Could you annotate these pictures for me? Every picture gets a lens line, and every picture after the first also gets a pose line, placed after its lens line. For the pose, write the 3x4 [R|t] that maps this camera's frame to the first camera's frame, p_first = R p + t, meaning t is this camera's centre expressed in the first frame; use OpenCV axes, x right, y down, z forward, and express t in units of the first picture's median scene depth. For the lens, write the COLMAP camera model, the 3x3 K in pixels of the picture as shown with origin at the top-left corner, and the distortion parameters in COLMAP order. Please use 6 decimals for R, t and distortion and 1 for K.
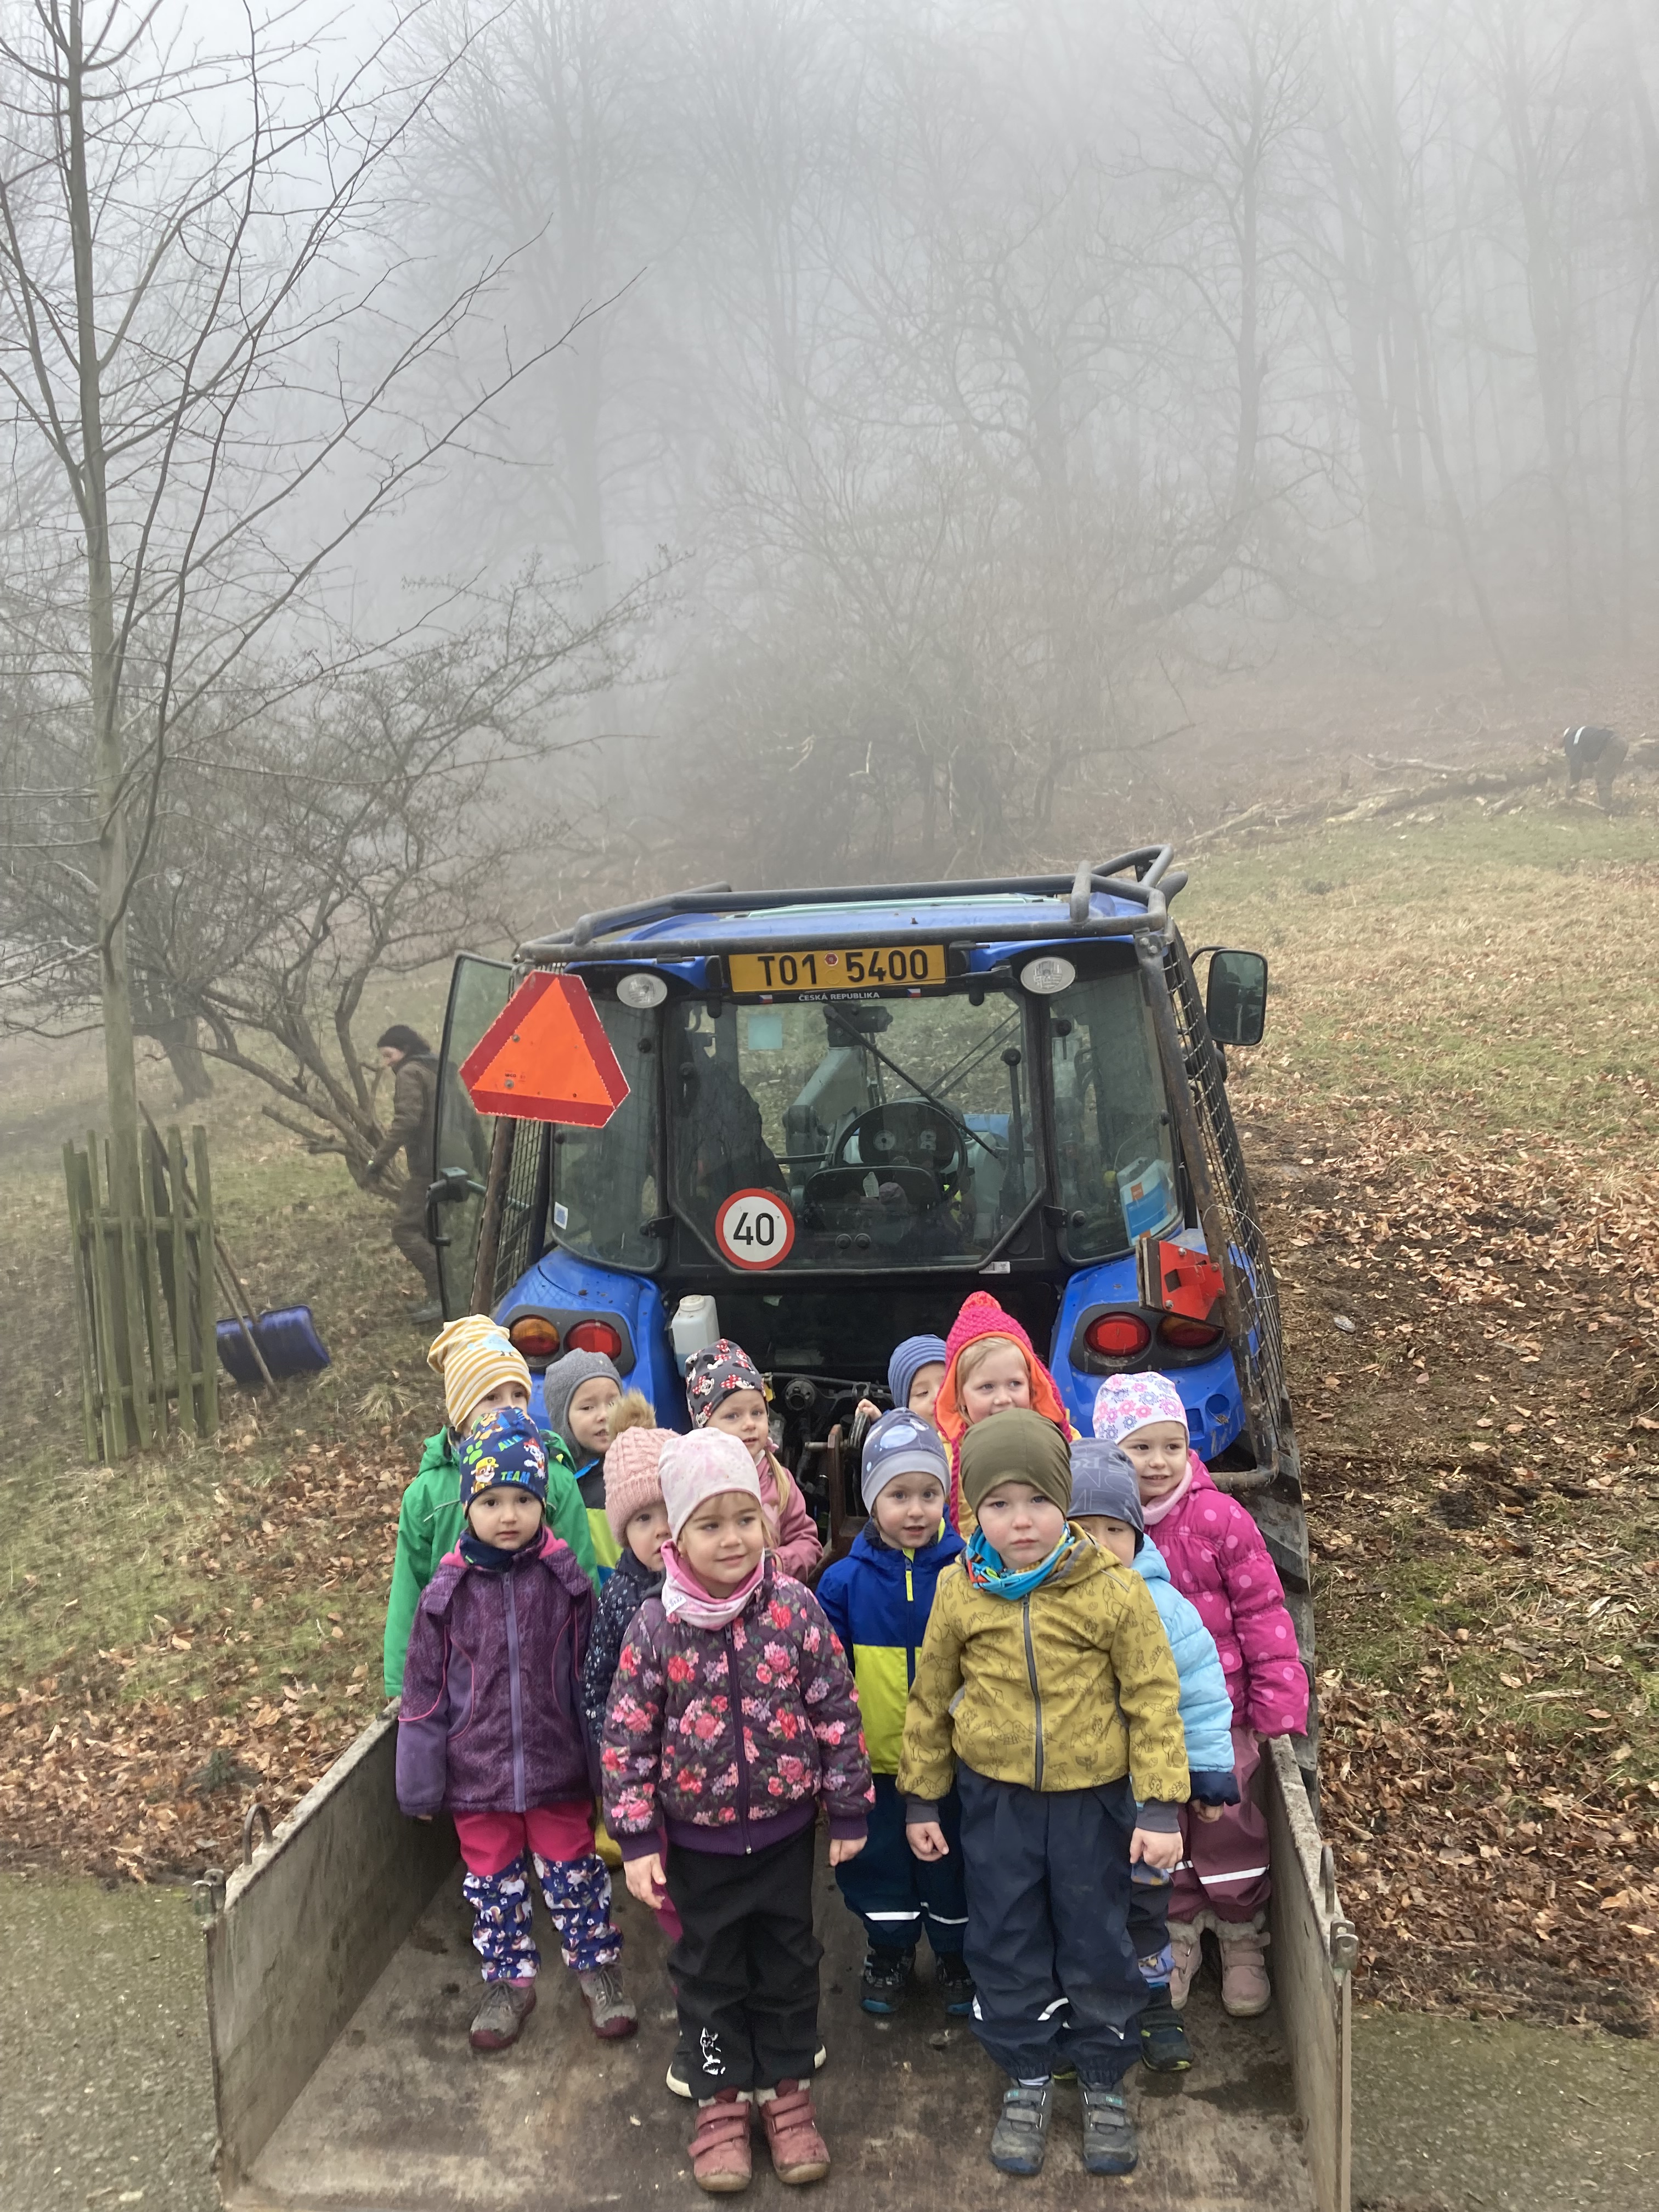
lens RADIAL K [[1977.5, 0, 829.5], [0, 1977.5, 1106.0], [0, 0, 1]] dist [0.003993, 0.003478]
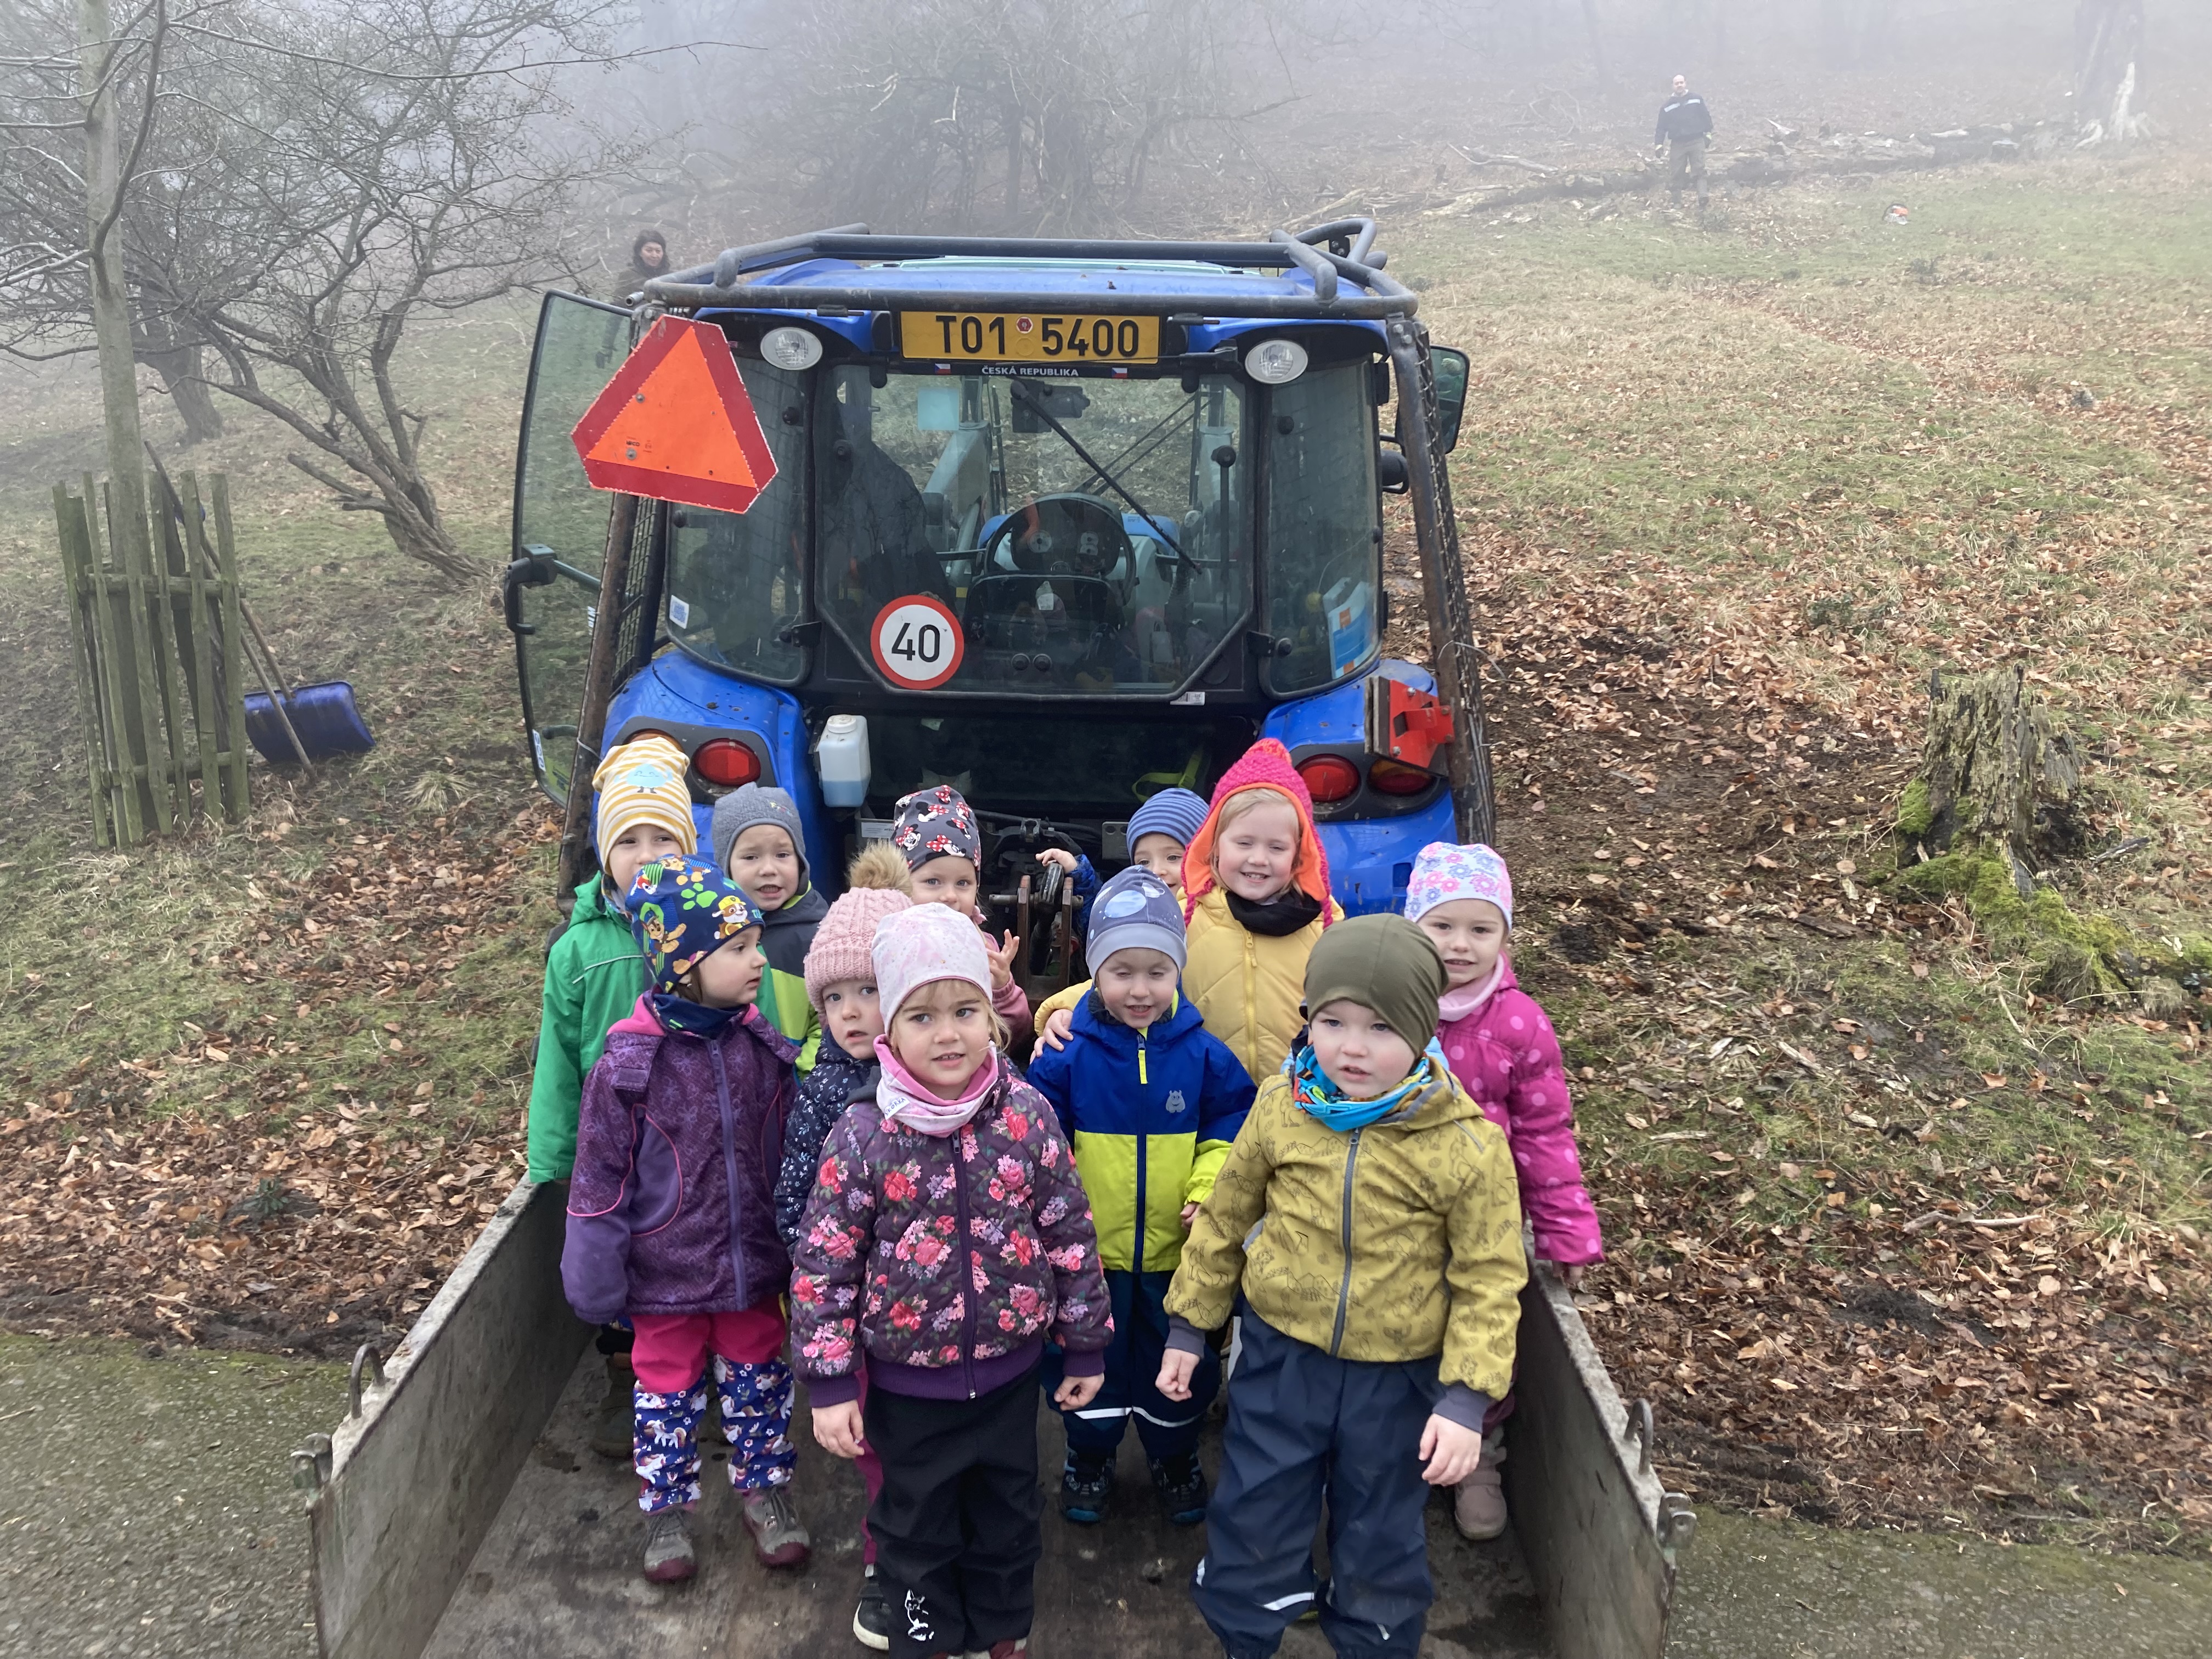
lens RADIAL K [[1936.0, 0, 1106.0], [0, 1936.0, 829.5], [0, 0, 1]] dist [0.009676, 0.013987]
pose [[0.990691, 0.032031, 0.132311, -0.046727], [-0.054593, 0.983827, 0.170597, -0.003609], [-0.124707, -0.176232, 0.976417, 0.102873]]
